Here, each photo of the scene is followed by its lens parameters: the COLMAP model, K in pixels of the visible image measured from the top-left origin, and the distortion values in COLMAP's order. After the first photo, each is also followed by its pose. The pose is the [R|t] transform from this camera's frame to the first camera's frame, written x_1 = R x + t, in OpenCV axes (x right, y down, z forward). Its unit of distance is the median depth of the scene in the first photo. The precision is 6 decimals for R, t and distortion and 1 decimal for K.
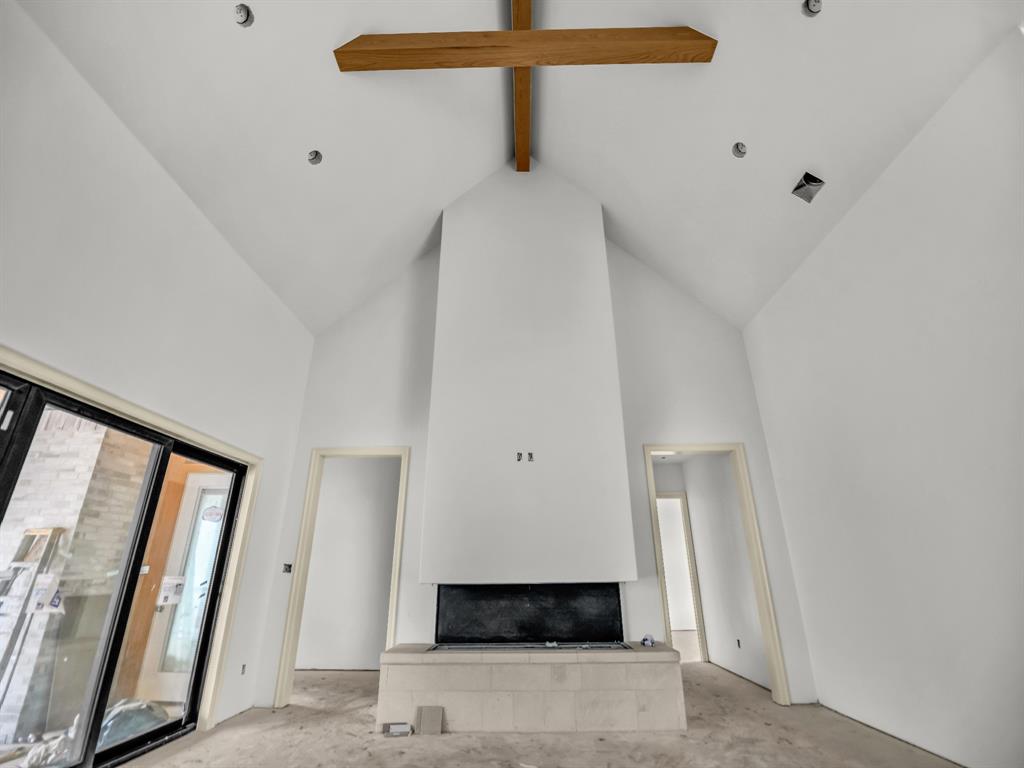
lens RADIAL K [[429.2, 0, 510.3], [0, 429.2, 406.3], [0, 0, 1]] dist [-0.025666, -0.000019]
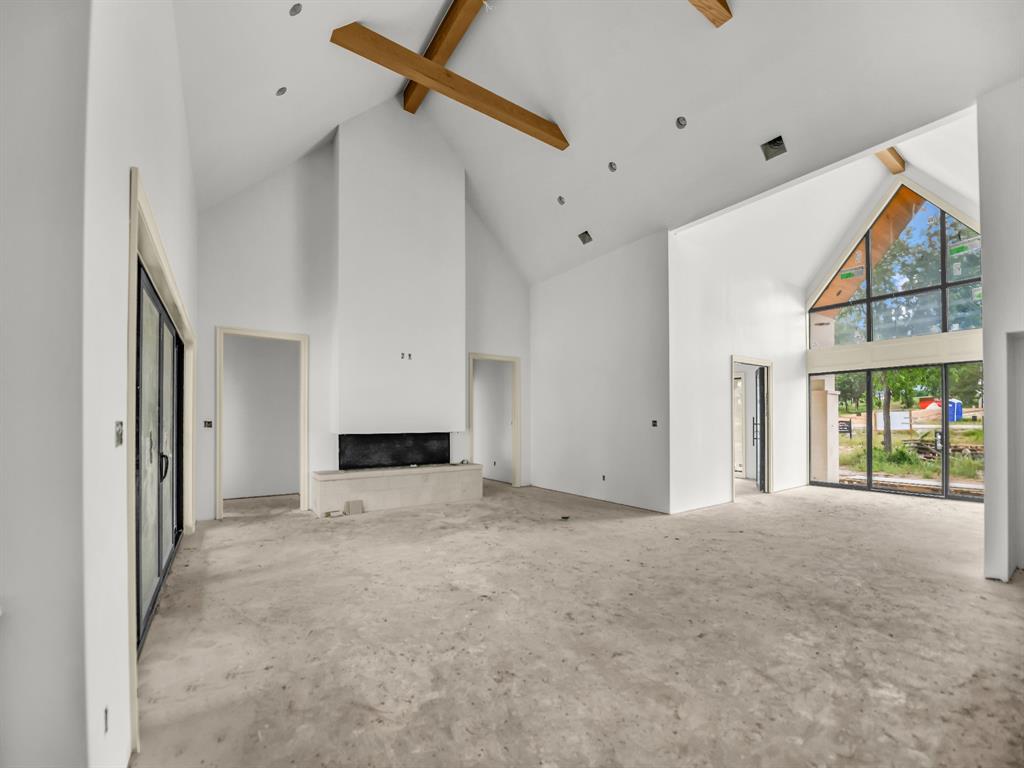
lens RADIAL K [[416.0, 0, 502.7], [0, 416.0, 419.7], [0, 0, 1]] dist [-0.018535, 0.000320]
pose [[0.827552, 0.009347, 0.561311, -0.526627], [-0.198214, 0.940329, 0.276572, -0.151042], [-0.525232, -0.340138, 0.780024, -0.427081]]
